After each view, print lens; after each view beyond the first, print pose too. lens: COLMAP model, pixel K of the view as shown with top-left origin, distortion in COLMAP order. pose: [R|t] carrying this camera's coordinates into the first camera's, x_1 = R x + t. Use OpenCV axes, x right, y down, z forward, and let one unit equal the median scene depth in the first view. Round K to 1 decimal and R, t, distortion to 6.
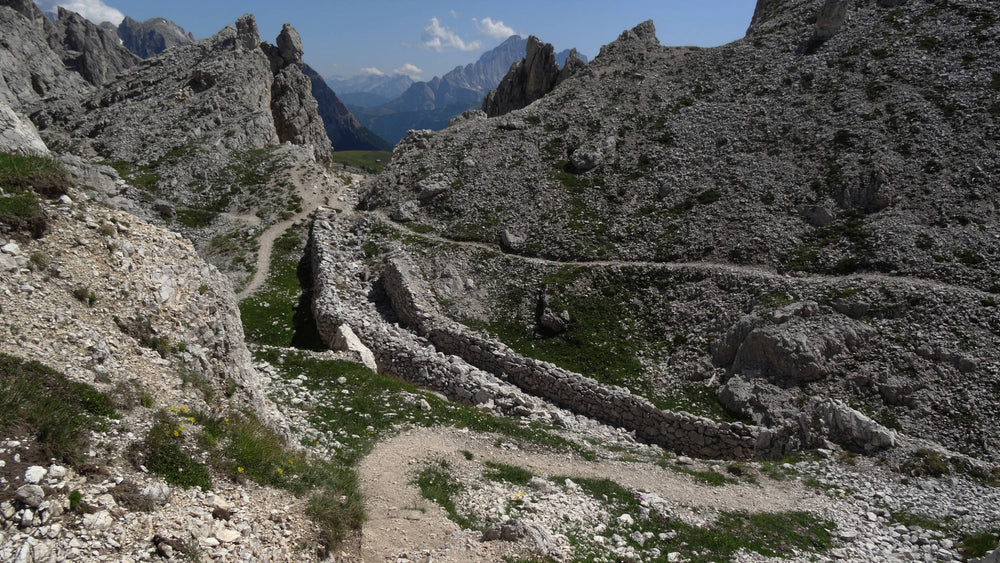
lens RADIAL K [[713.2, 0, 500.0], [0, 713.2, 281.5], [0, 0, 1]] dist [-0.008159, 0.003614]
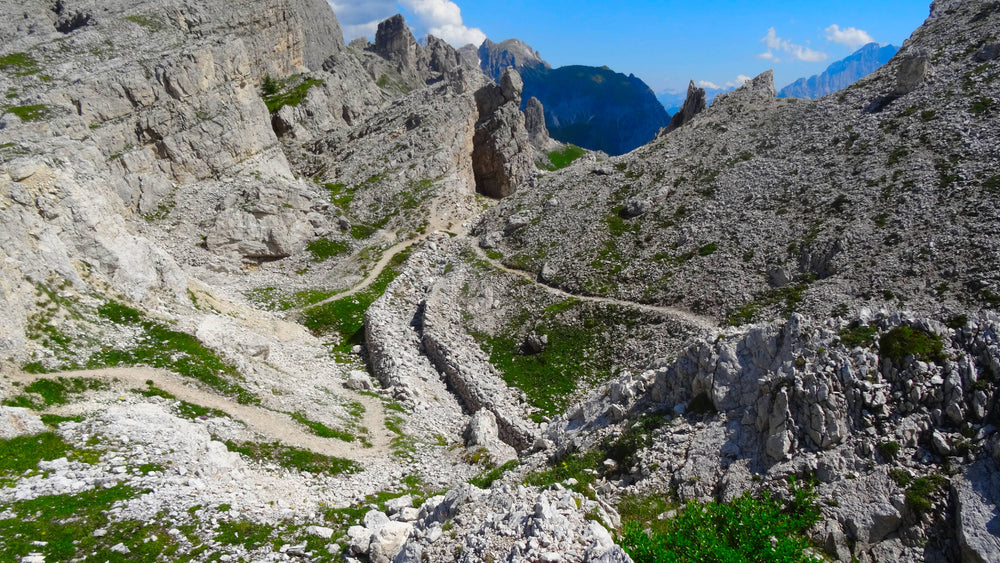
lens RADIAL K [[713.2, 0, 500.0], [0, 713.2, 281.5], [0, 0, 1]] dist [-0.008159, 0.003614]
pose [[0.905260, 0.099695, -0.412996, 0.392576], [-0.107217, 0.994223, 0.004988, -0.035538], [0.411108, 0.039765, 0.910719, -0.100181]]
